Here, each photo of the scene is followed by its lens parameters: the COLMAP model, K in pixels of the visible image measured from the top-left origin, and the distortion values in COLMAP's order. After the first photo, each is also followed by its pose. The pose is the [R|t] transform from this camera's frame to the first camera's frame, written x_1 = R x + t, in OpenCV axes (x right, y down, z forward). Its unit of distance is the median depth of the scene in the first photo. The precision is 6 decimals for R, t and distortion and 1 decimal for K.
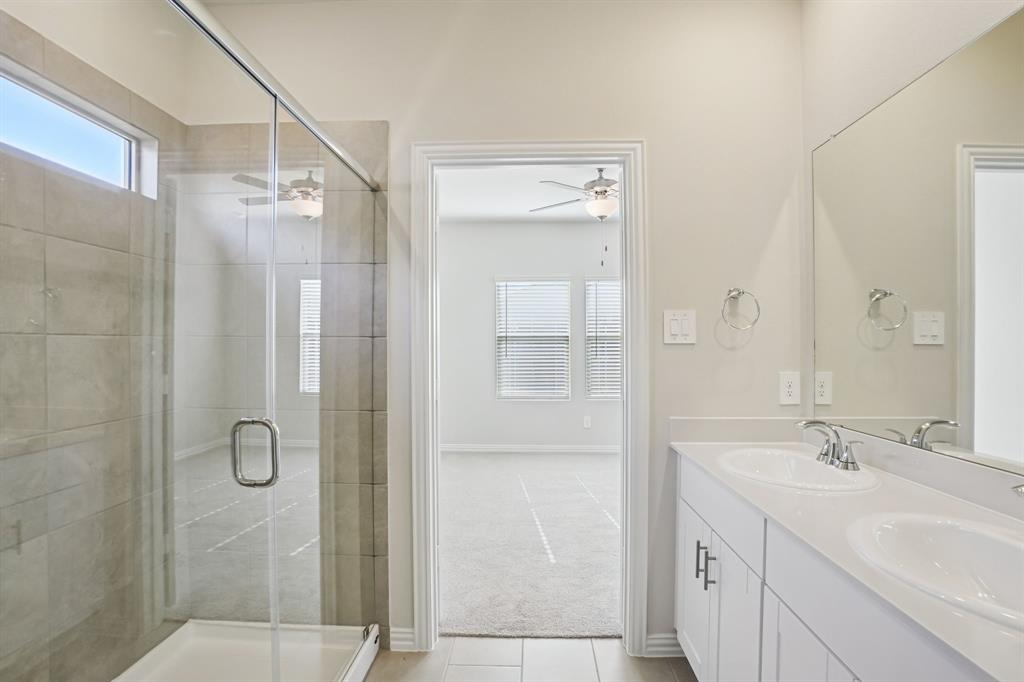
lens RADIAL K [[476.6, 0, 502.5], [0, 476.6, 335.5], [0, 0, 1]] dist [-0.062645, 0.026233]
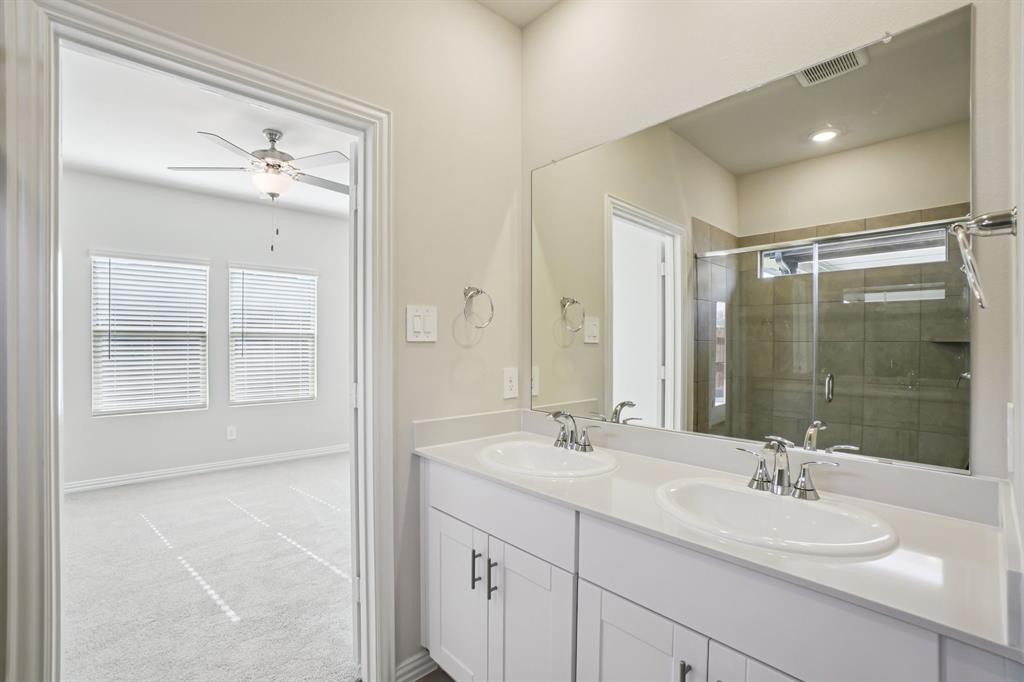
lens RADIAL K [[466.3, 0, 510.3], [0, 466.3, 337.6], [0, 0, 1]] dist [-0.061965, 0.023848]
pose [[0.711847, 0.008798, 0.702280, -0.146081], [-0.014951, 0.999885, 0.002628, 0.004419], [-0.702176, -0.012370, 0.711896, 0.223967]]
